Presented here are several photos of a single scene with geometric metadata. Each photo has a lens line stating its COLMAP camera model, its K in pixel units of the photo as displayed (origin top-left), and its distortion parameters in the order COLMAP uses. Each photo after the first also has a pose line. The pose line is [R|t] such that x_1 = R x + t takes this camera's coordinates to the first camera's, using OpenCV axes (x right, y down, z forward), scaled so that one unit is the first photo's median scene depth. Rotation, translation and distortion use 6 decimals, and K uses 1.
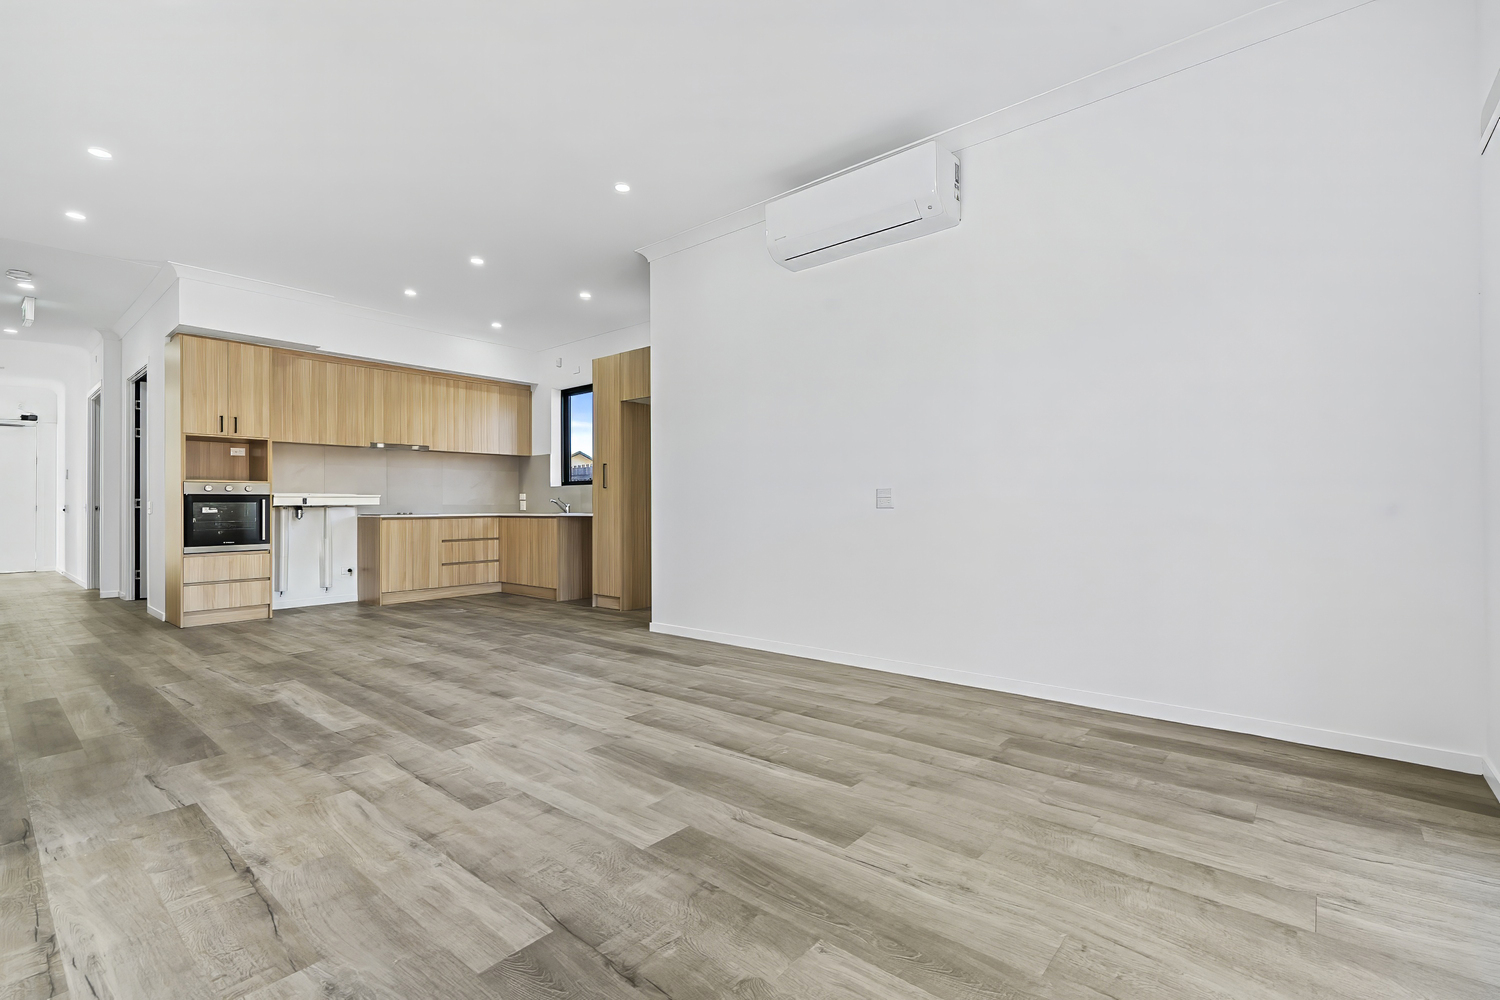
lens RADIAL K [[673.4, 0, 752.4], [0, 673.4, 501.1], [0, 0, 1]] dist [-0.004364, 0.001545]
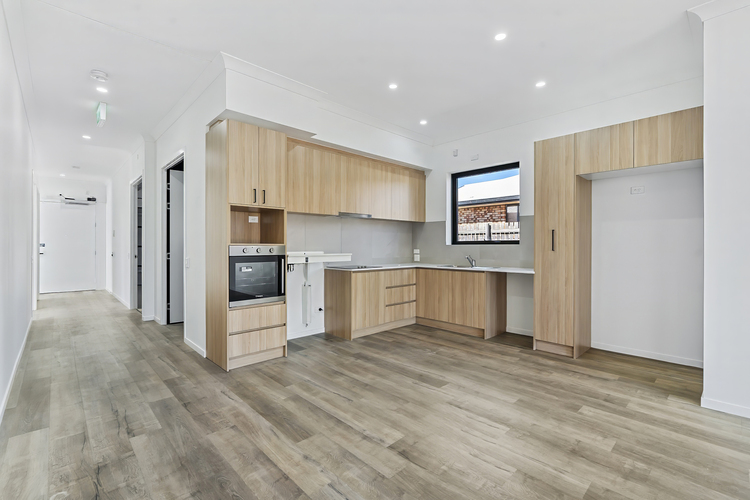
lens RADIAL K [[336.7, 0, 373.4], [0, 336.7, 246.5], [0, 0, 1]] dist [-0.004364, 0.001545]
pose [[0.994028, 0.007320, -0.108879, -0.519117], [-0.006313, 0.999934, 0.009584, -0.033391], [0.108942, -0.008839, 0.994009, 0.436987]]
